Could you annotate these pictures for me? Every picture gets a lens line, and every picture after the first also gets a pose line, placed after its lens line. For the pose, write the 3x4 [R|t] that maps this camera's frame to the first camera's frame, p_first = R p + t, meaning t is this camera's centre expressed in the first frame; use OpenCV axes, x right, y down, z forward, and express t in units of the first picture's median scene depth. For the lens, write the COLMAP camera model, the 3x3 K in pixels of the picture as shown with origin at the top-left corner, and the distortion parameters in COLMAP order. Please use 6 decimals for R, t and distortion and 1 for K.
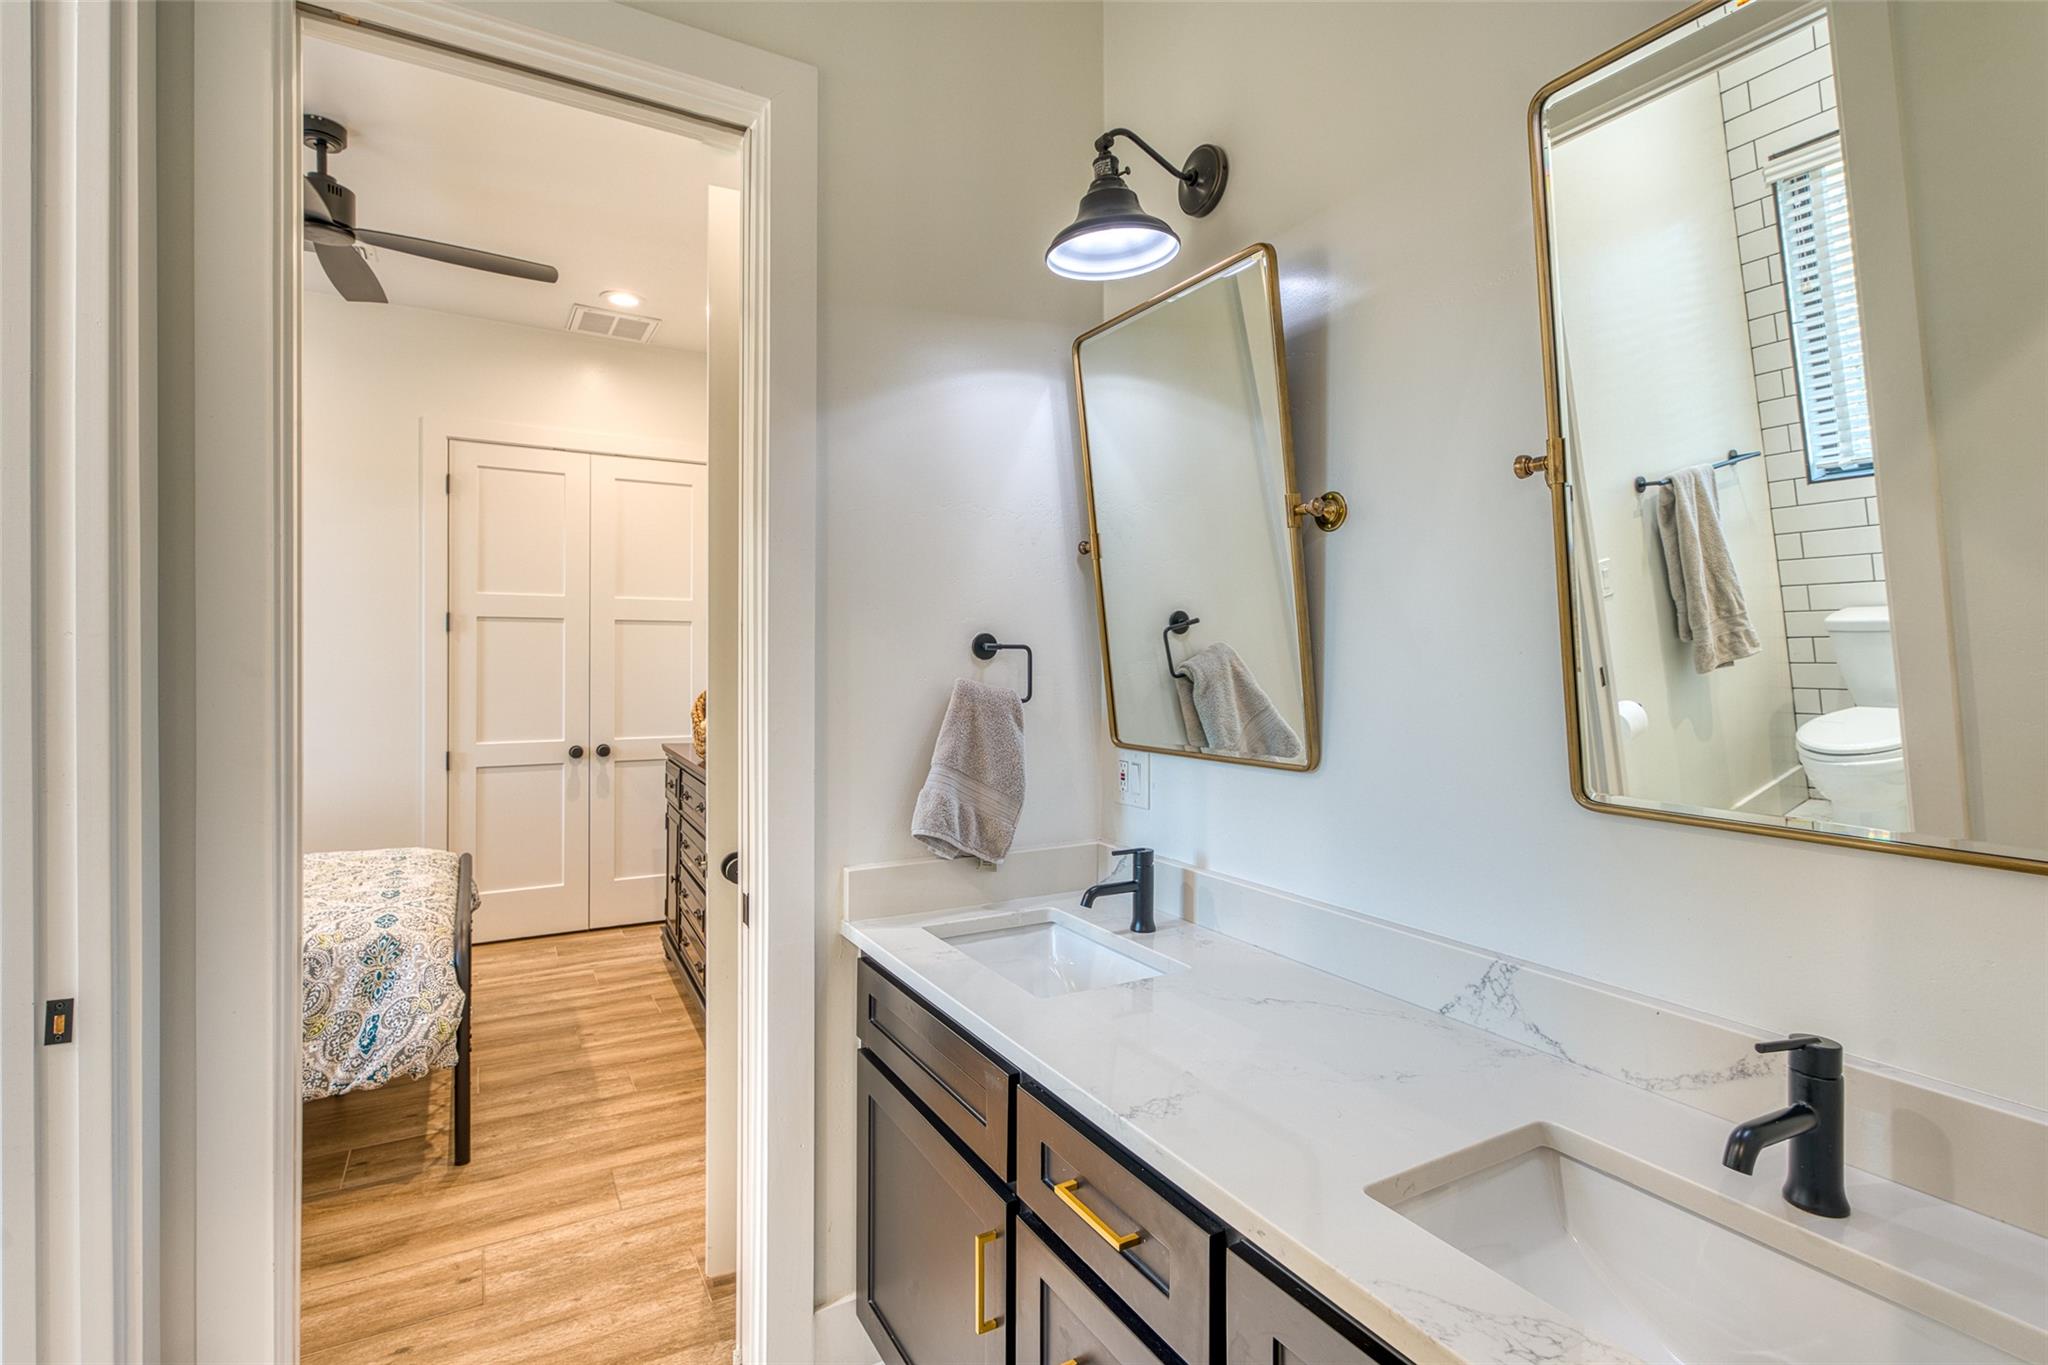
lens RADIAL K [[980.5, 0, 1027.0], [0, 980.5, 663.1], [0, 0, 1]] dist [0.005175, 0.000711]
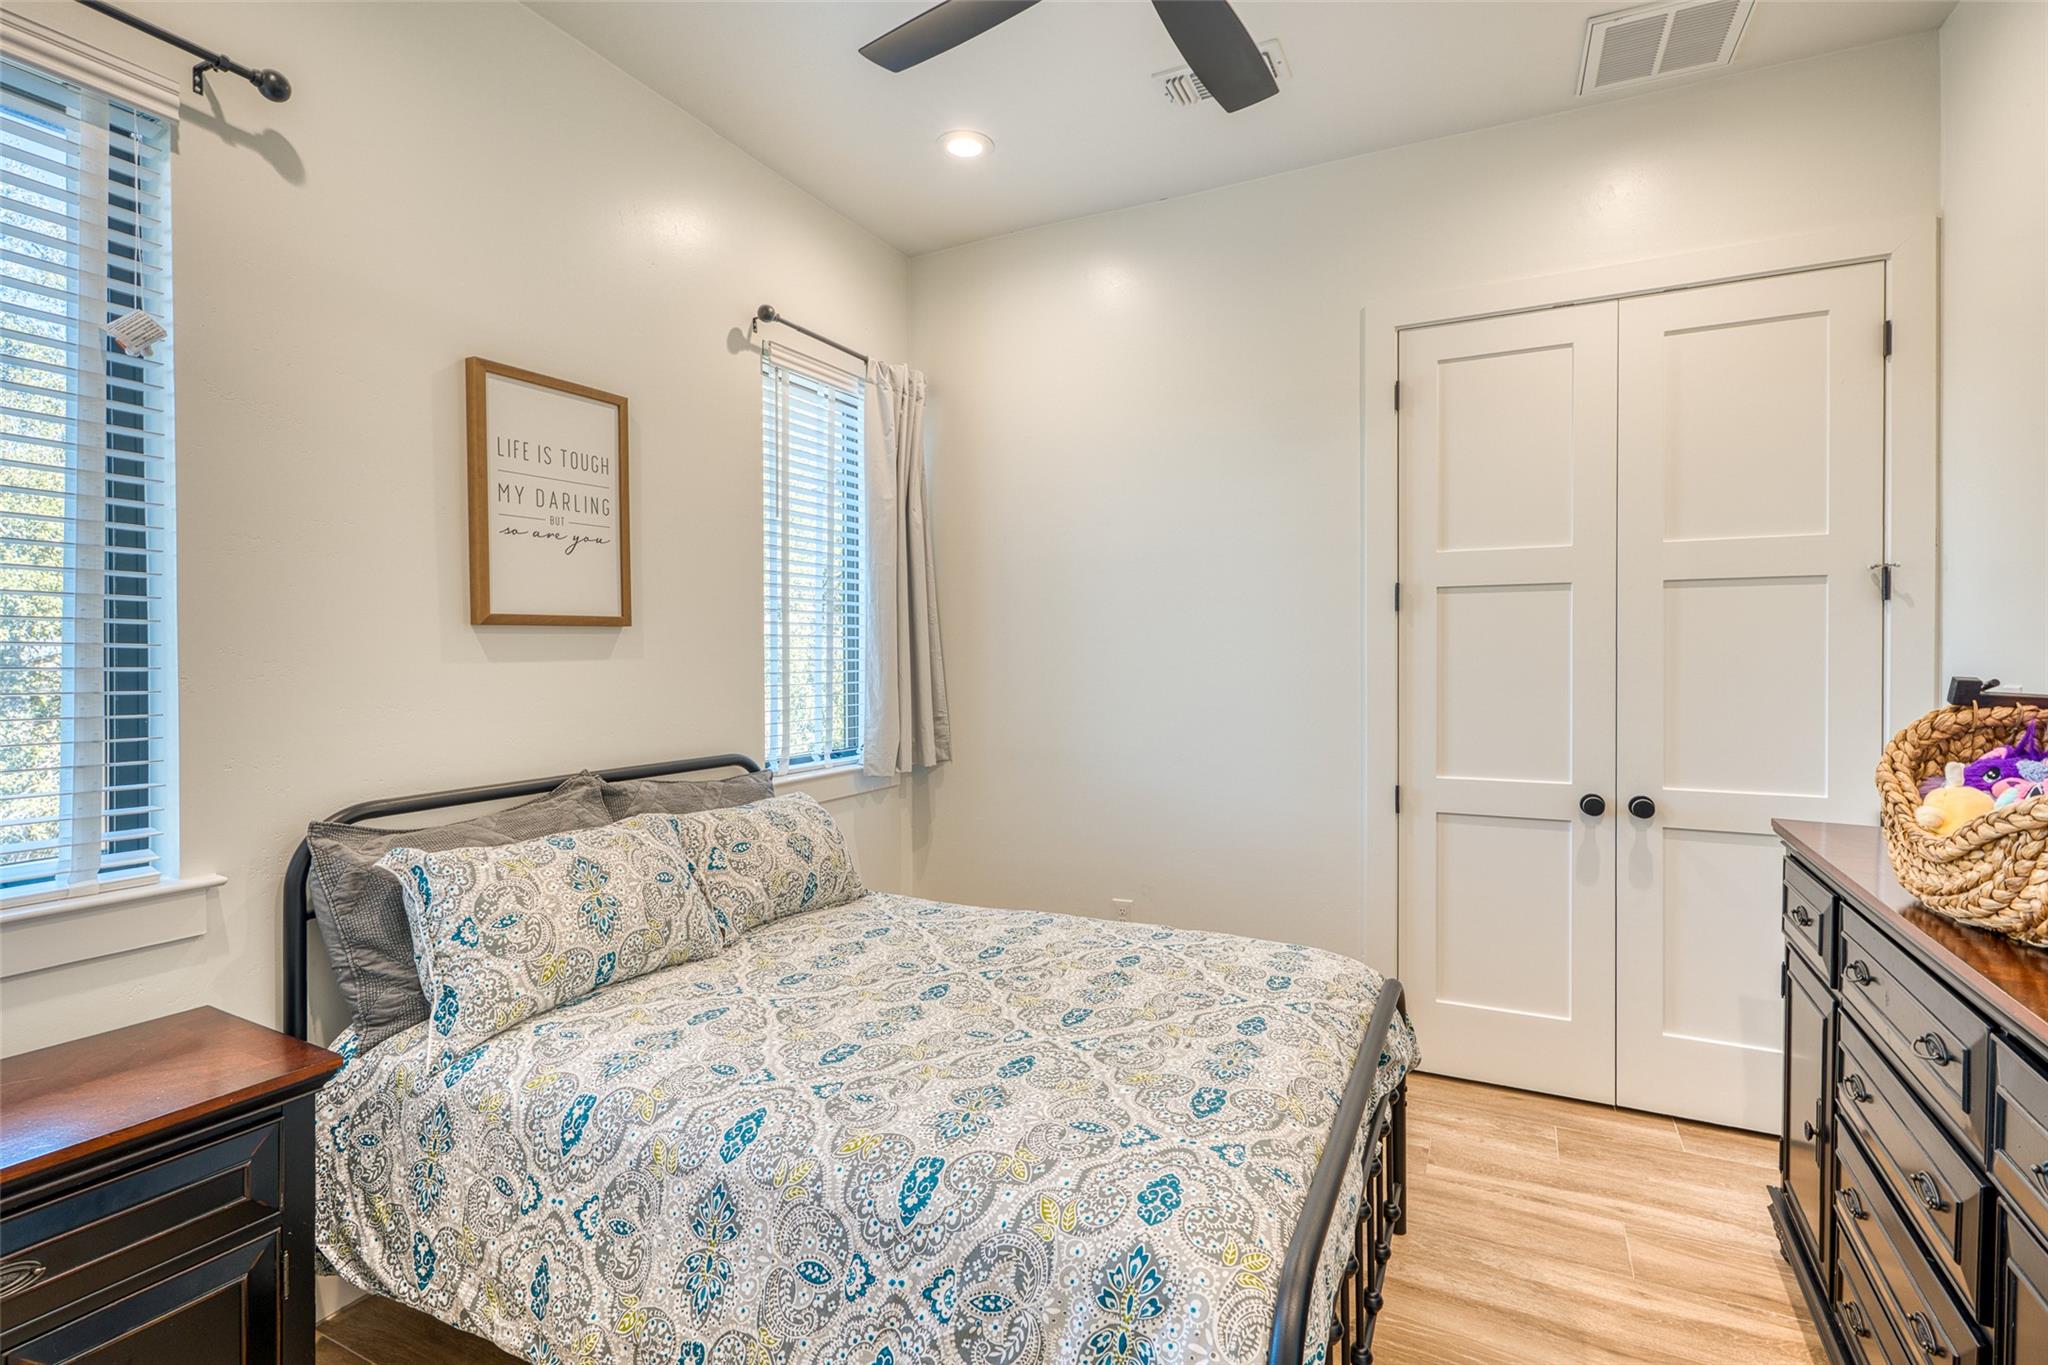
lens RADIAL K [[980.5, 0, 1027.0], [0, 980.5, 663.1], [0, 0, 1]] dist [0.005175, 0.000711]
pose [[0.571267, 0.003437, -0.820757, -0.171626], [0.003955, 0.999968, 0.006940, -0.001337], [0.820754, -0.007211, 0.571236, 0.390539]]
